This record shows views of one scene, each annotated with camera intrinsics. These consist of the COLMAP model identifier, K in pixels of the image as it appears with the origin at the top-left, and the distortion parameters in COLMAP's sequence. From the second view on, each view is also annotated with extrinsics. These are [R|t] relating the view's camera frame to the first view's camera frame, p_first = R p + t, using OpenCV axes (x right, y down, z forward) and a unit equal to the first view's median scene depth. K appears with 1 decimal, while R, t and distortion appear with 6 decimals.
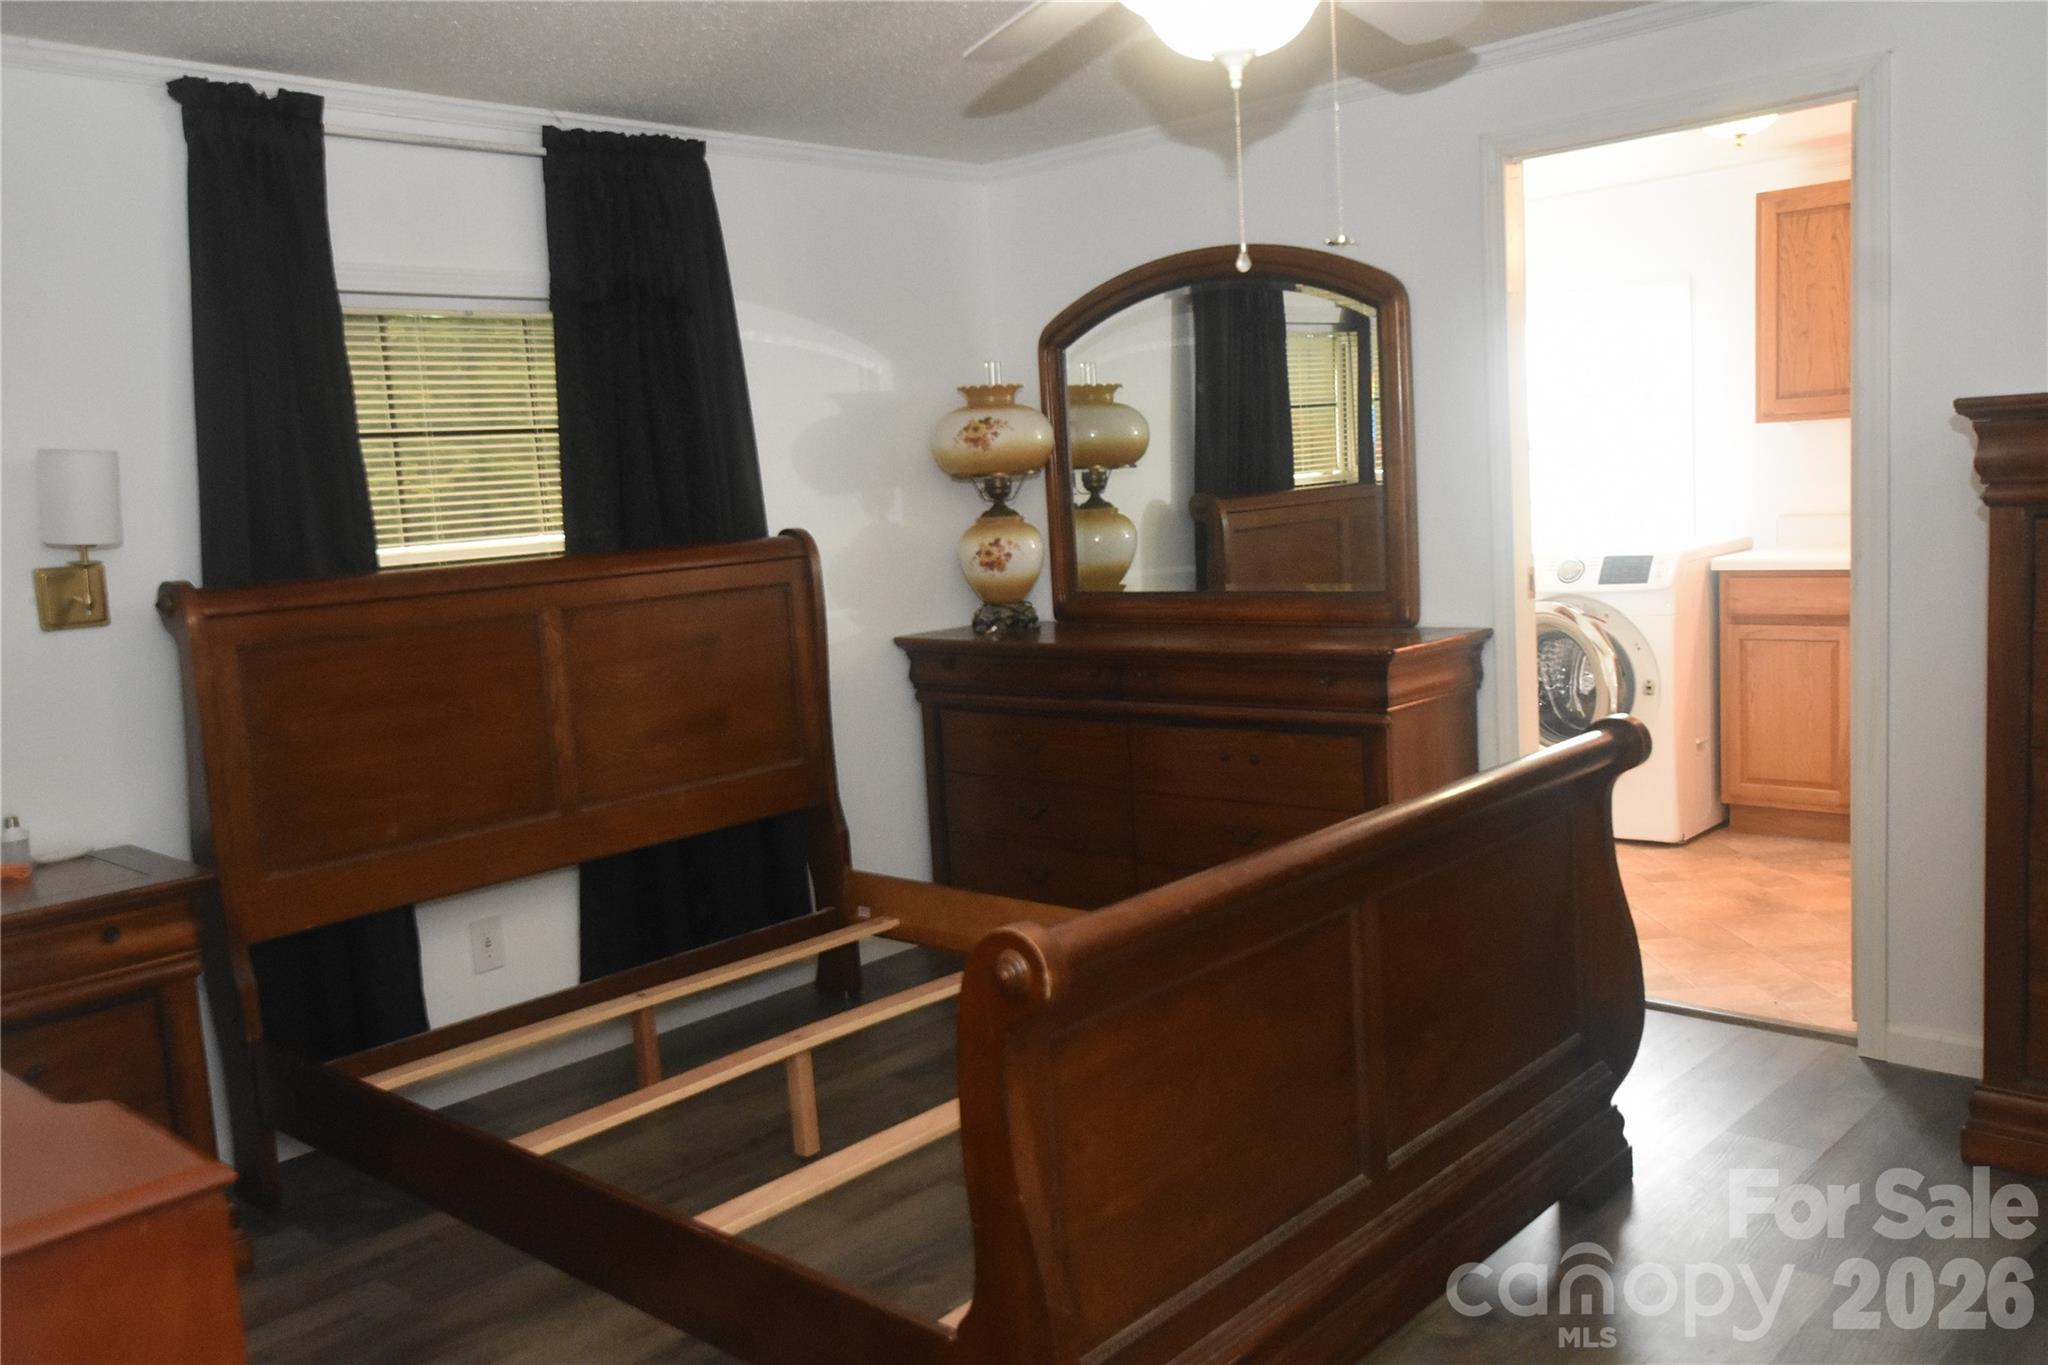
lens RADIAL K [[1689.6, 0, 1025.0], [0, 1689.6, 689.3], [0, 0, 1]] dist [0.041718, 0.000571]
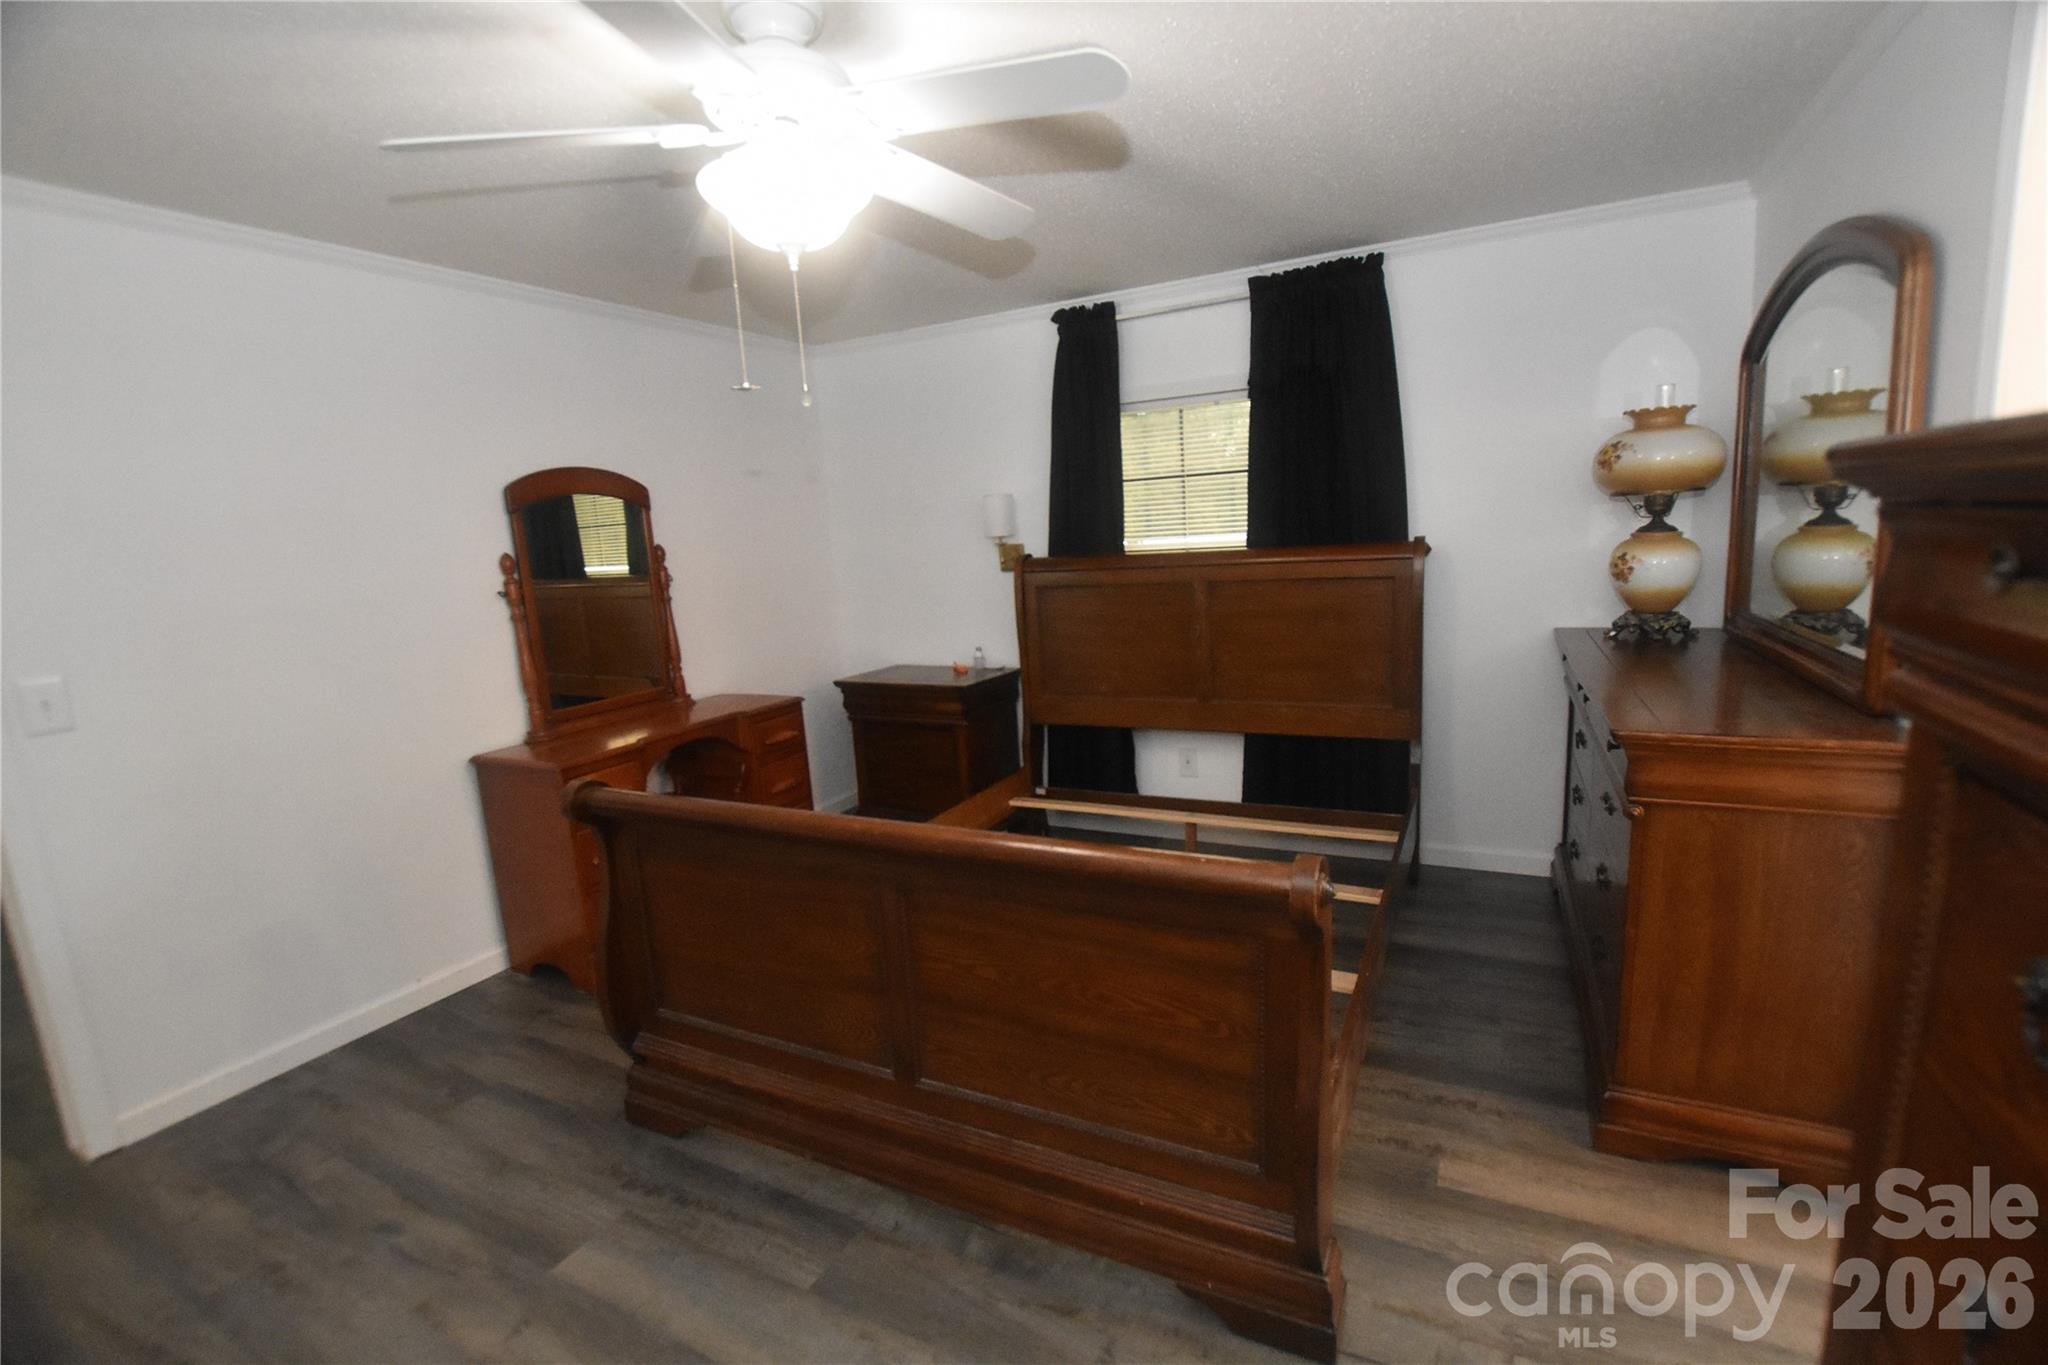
lens RADIAL K [[913.1, 0, 1016.4], [0, 913.1, 686.3], [0, 0, 1]] dist [-0.021958, 0.000744]
pose [[0.270244, 0.211905, -0.939183, 0.526519], [-0.080277, 0.977041, 0.197348, -0.105335], [0.959439, 0.022063, 0.281050, 0.548057]]
